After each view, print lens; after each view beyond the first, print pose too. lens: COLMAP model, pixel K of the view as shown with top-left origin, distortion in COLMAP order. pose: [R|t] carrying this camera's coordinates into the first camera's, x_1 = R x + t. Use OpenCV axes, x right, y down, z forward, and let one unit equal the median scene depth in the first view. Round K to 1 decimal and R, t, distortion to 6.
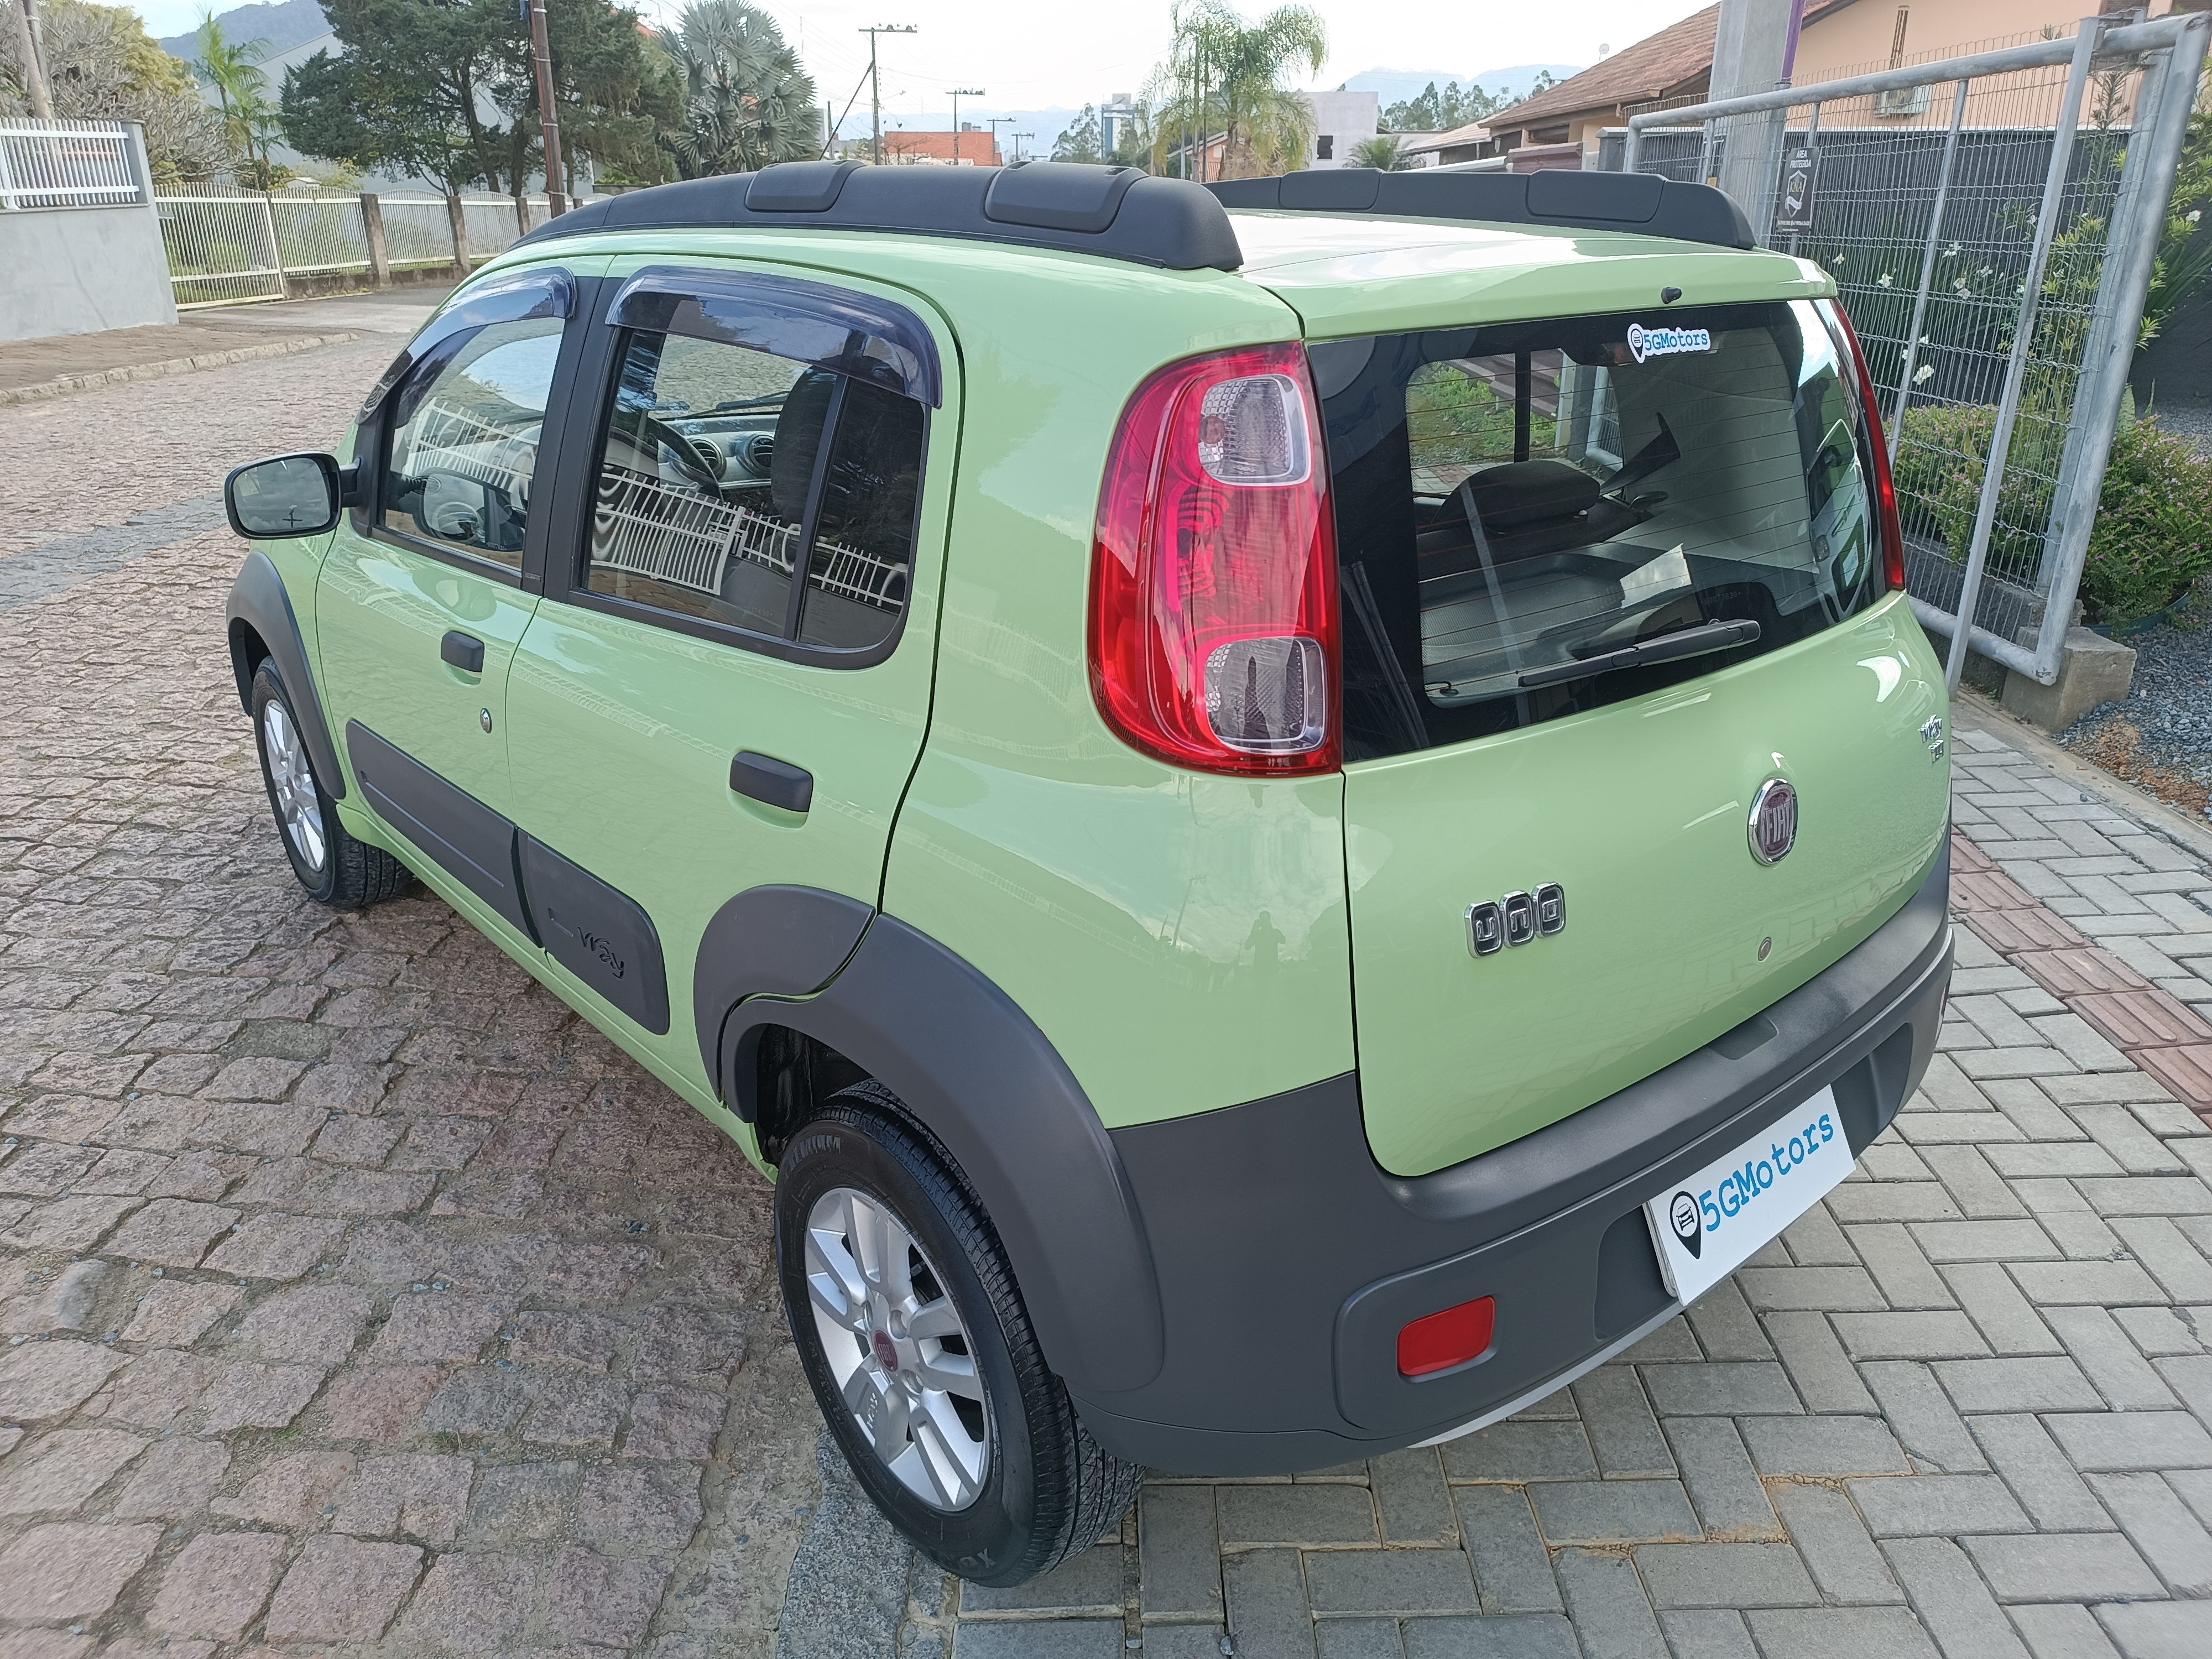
lens RADIAL K [[1581.2, 0, 1108.9], [0, 1581.2, 831.4], [0, 0, 1]] dist [0.019972, -0.016237]
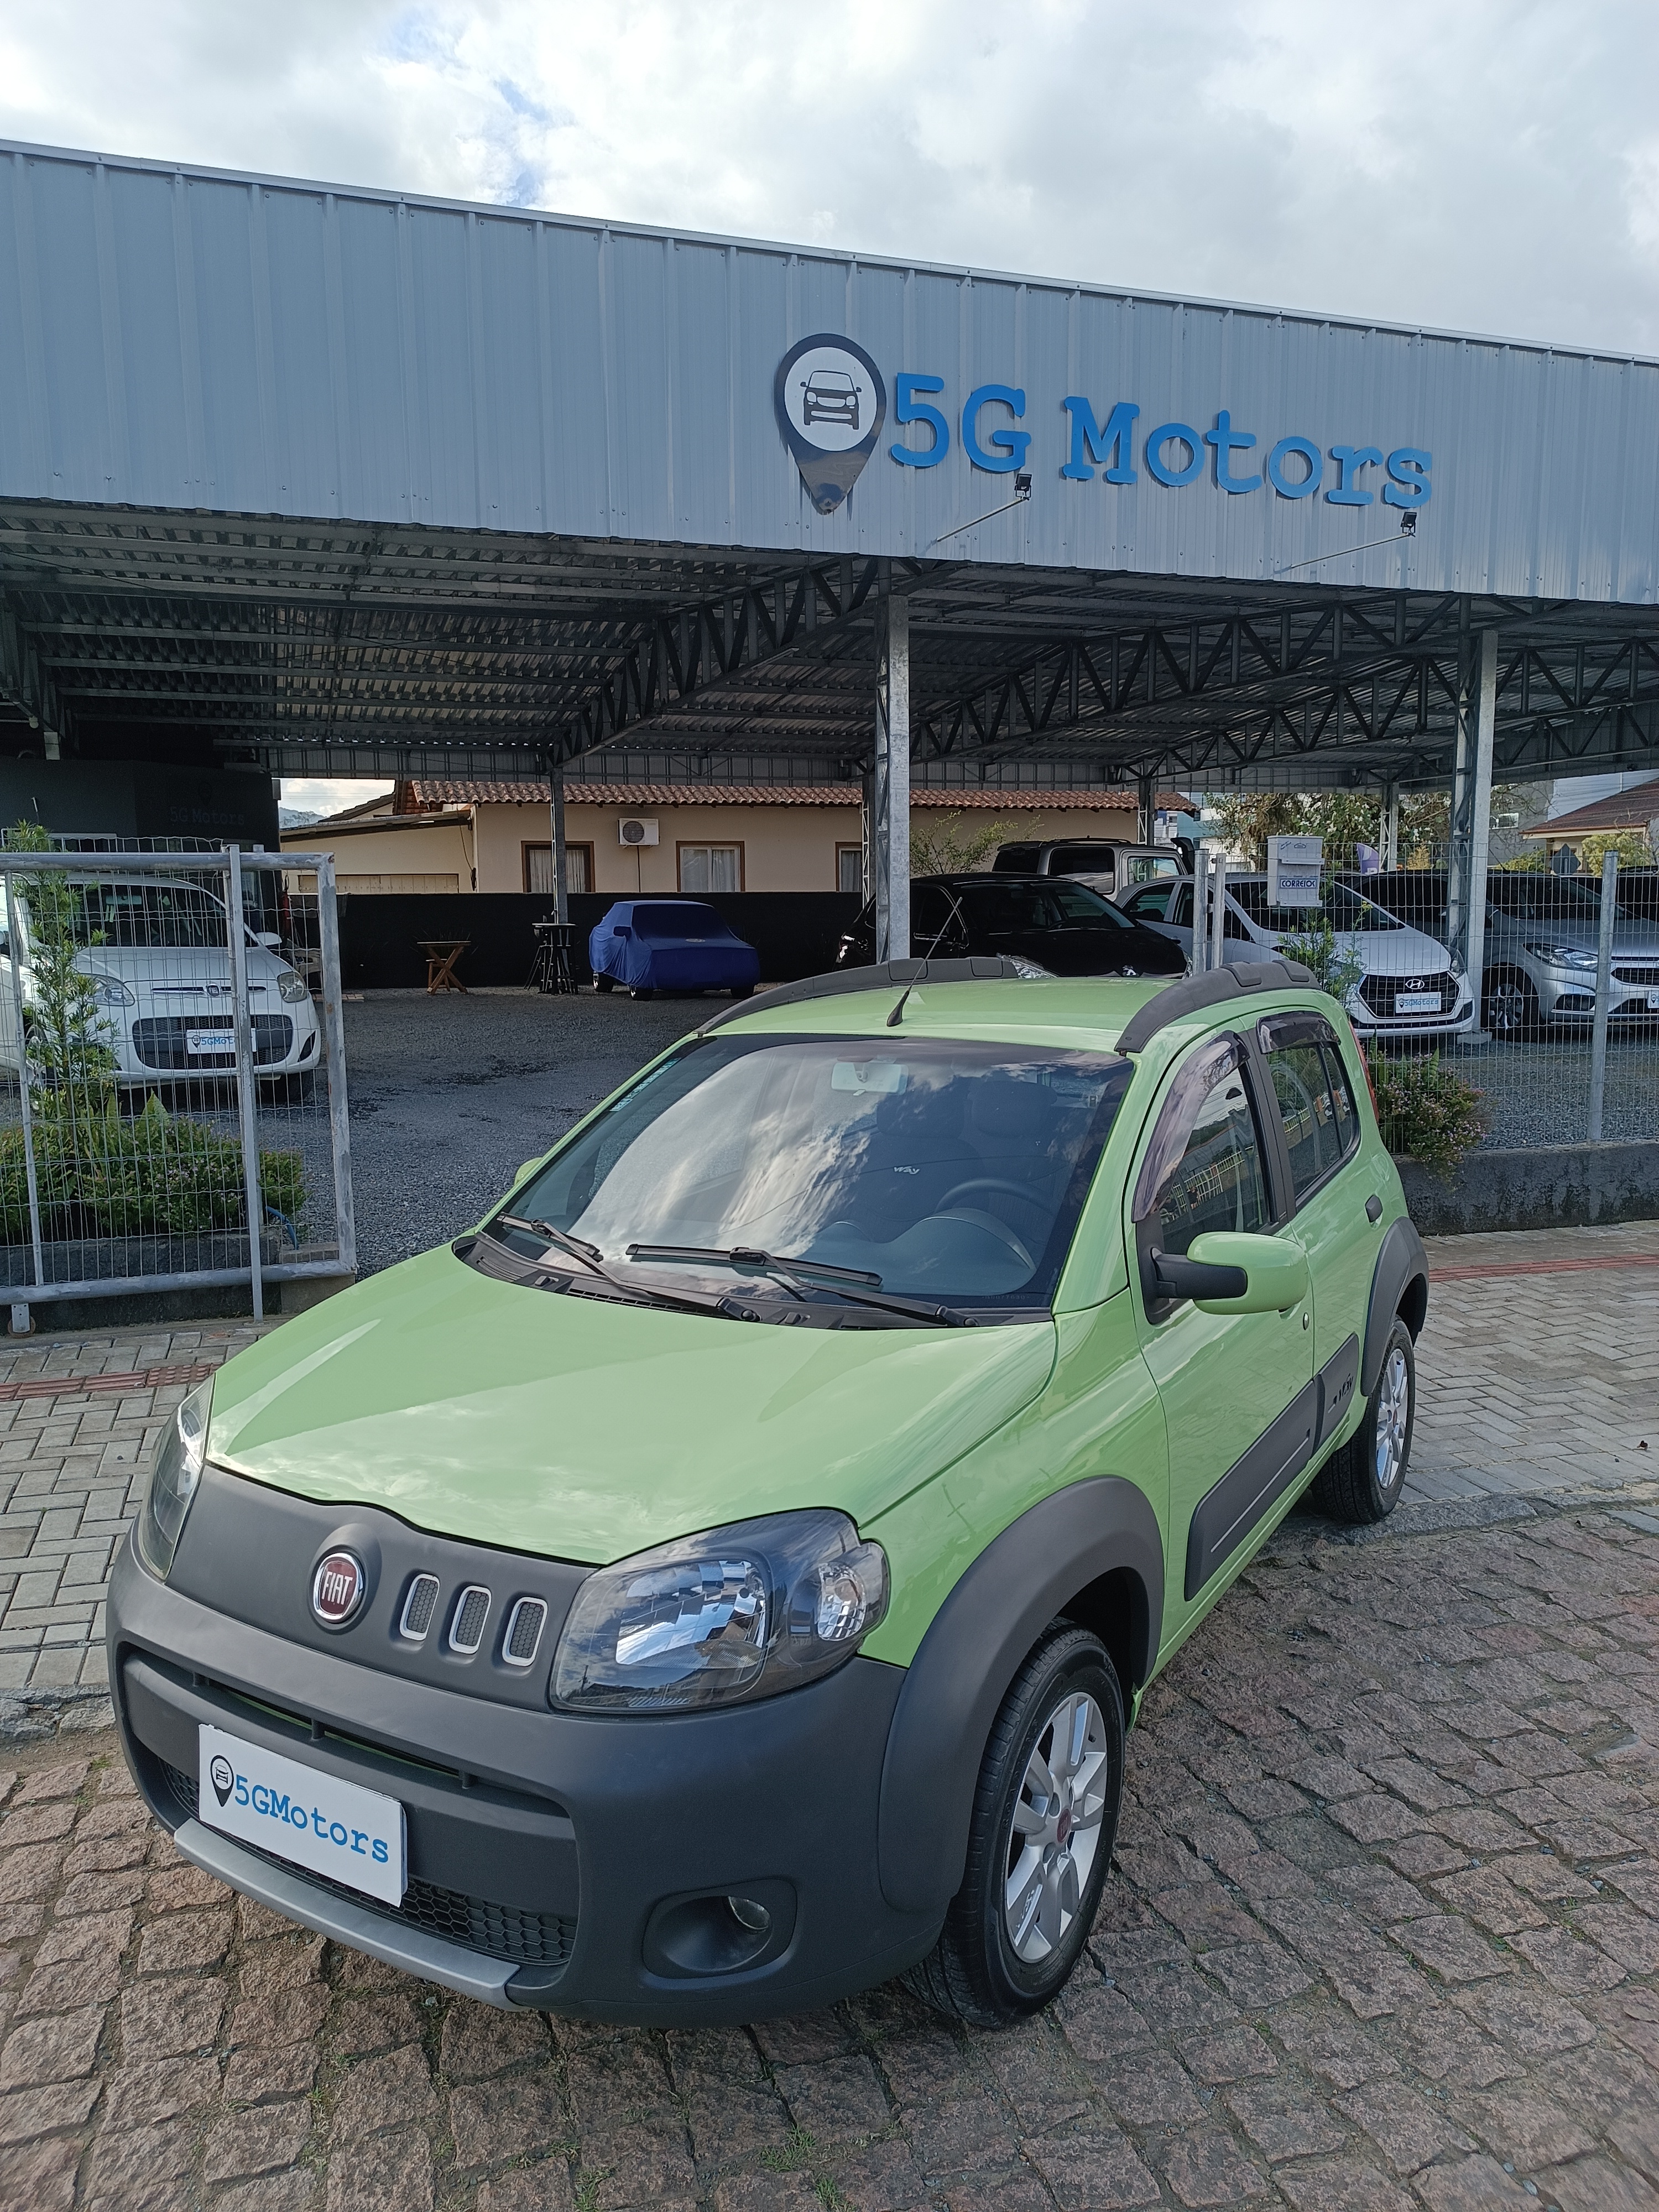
lens RADIAL K [[1581.2, 0, 830.0], [0, 1581.2, 1118.3], [0, 0, 1]] dist [0.019972, -0.016237]
pose [[-0.313630, -0.123573, 0.941470, -0.527603], [0.356871, 0.903466, 0.237469, -0.243785], [-0.879931, 0.410461, -0.239254, 0.543150]]
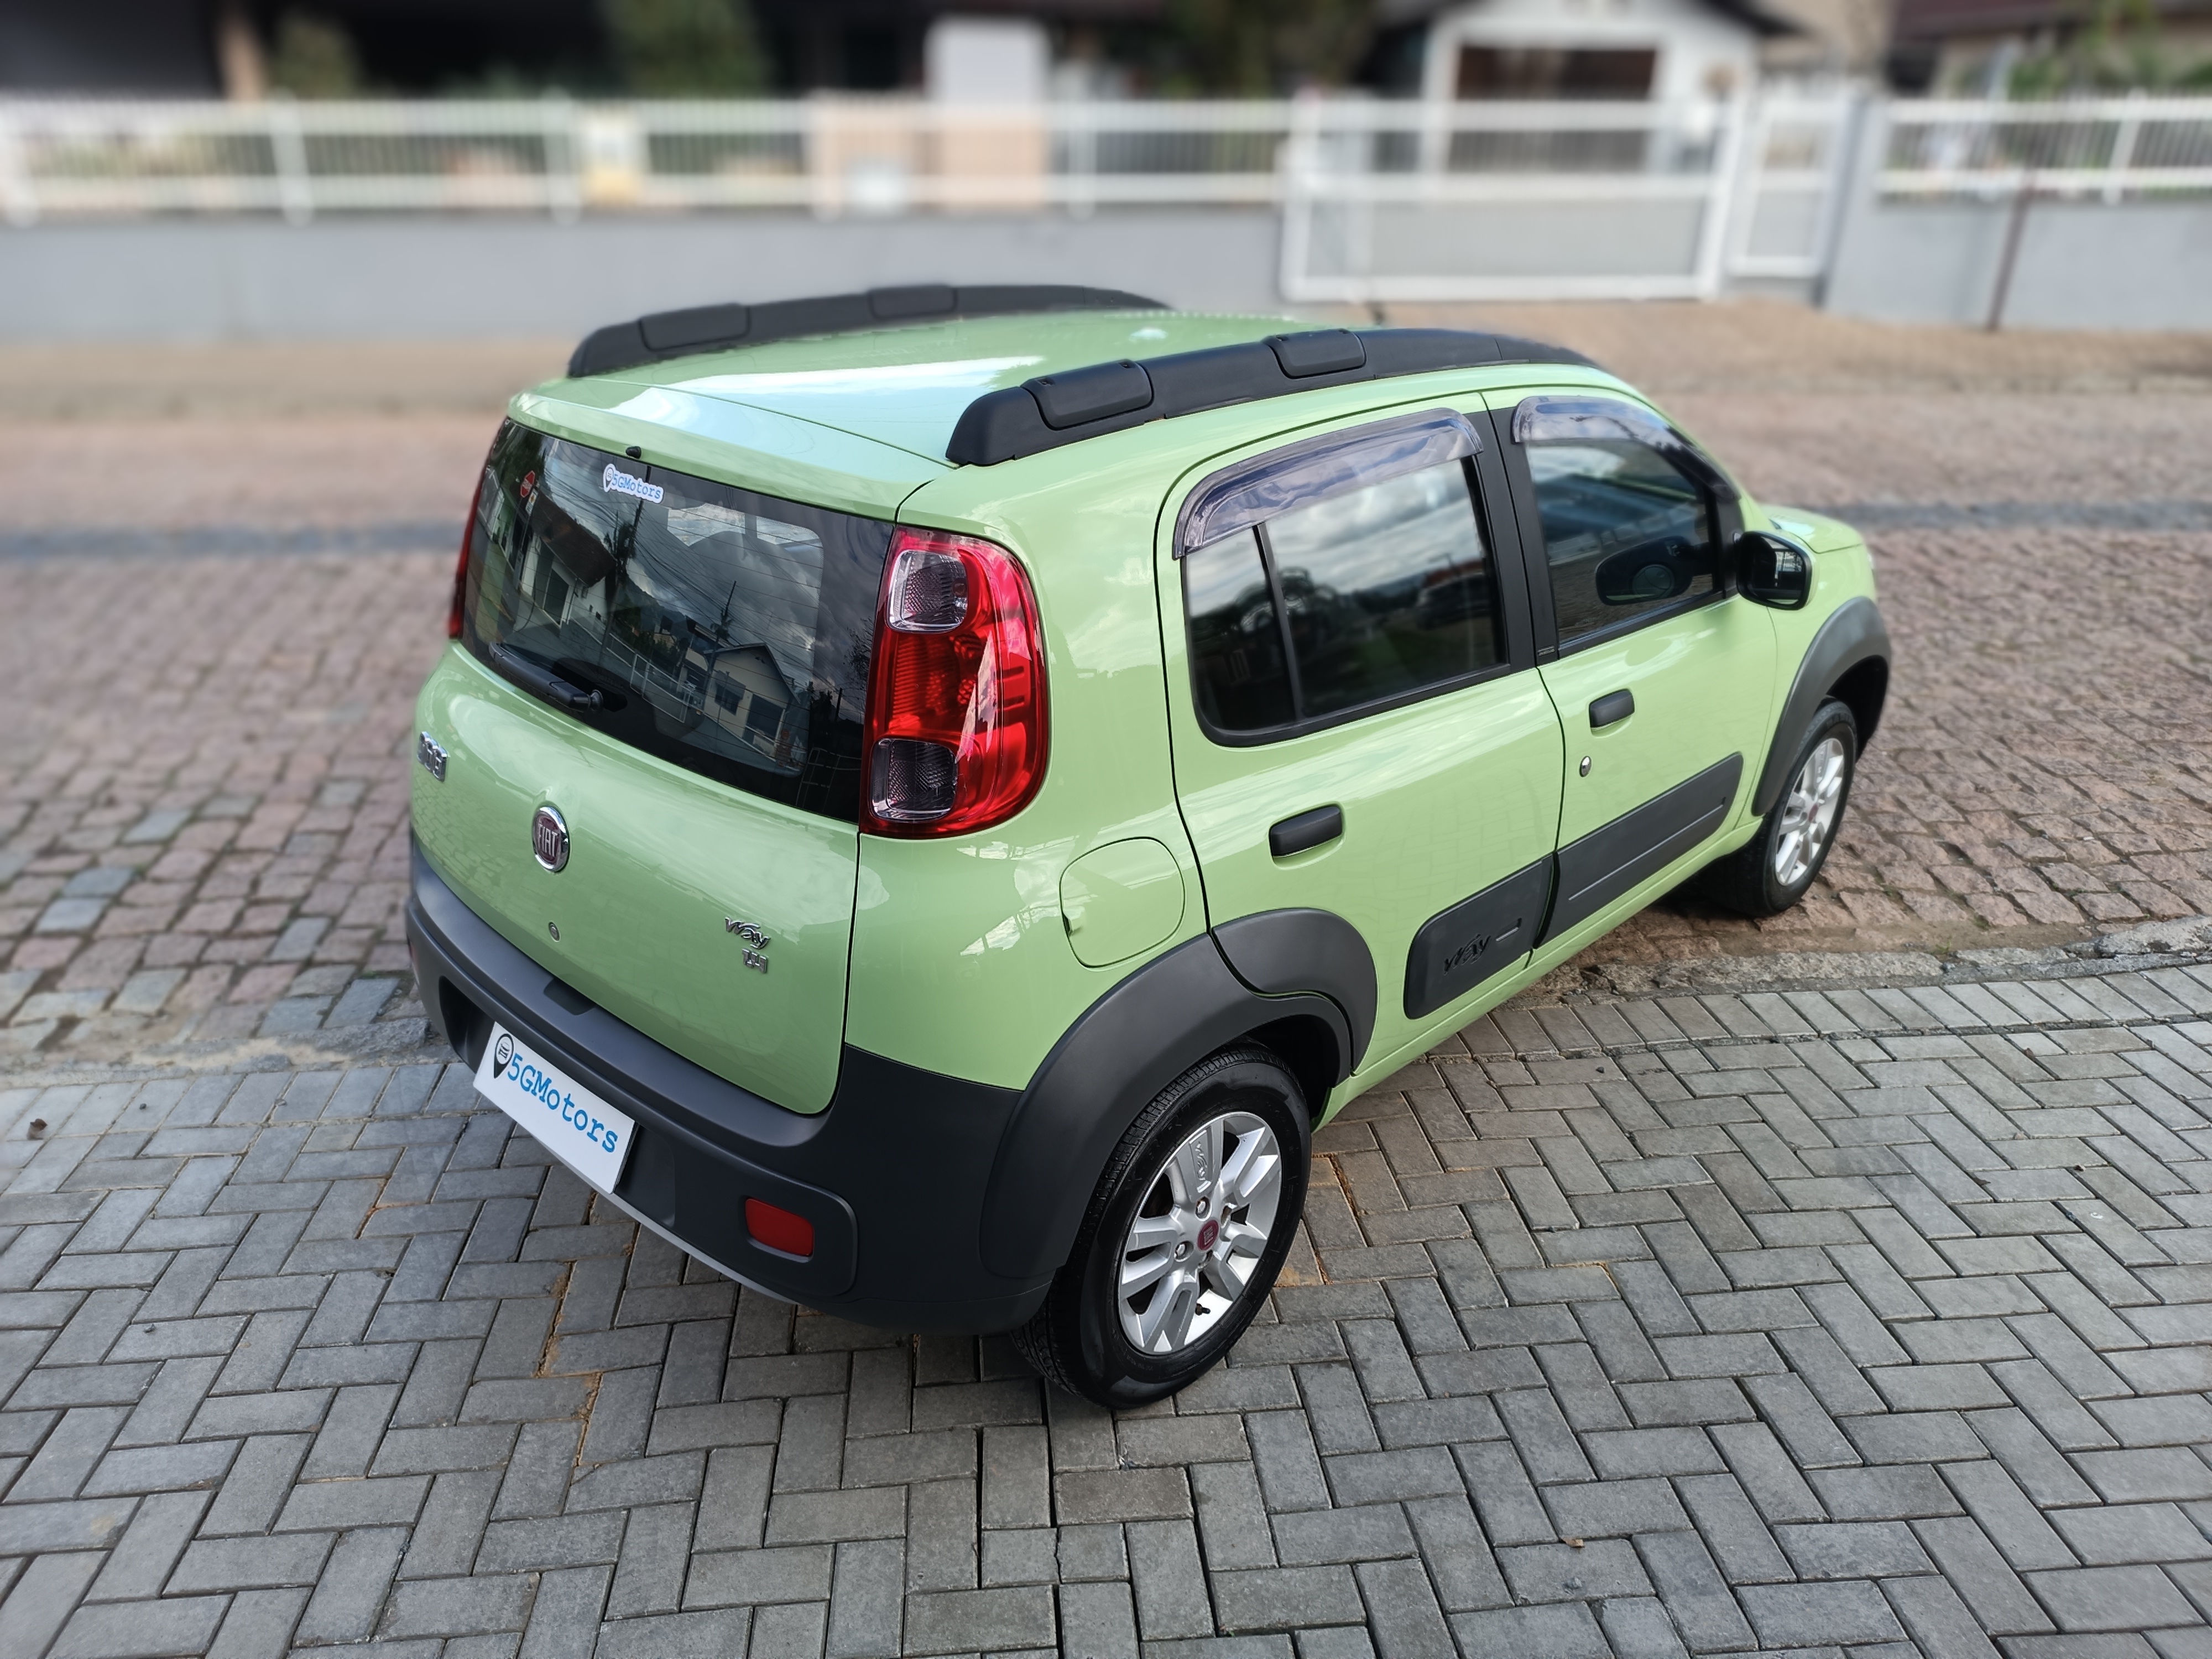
lens RADIAL K [[1575.8, 0, 1106.0], [0, 1575.8, 829.5], [0, 0, 1]] dist [0.031200, -0.037486]
pose [[0.107836, 0.412601, -0.904506, 0.391599], [-0.382926, 0.856853, 0.345210, -0.153222], [0.917463, 0.309133, 0.250395, 0.254682]]
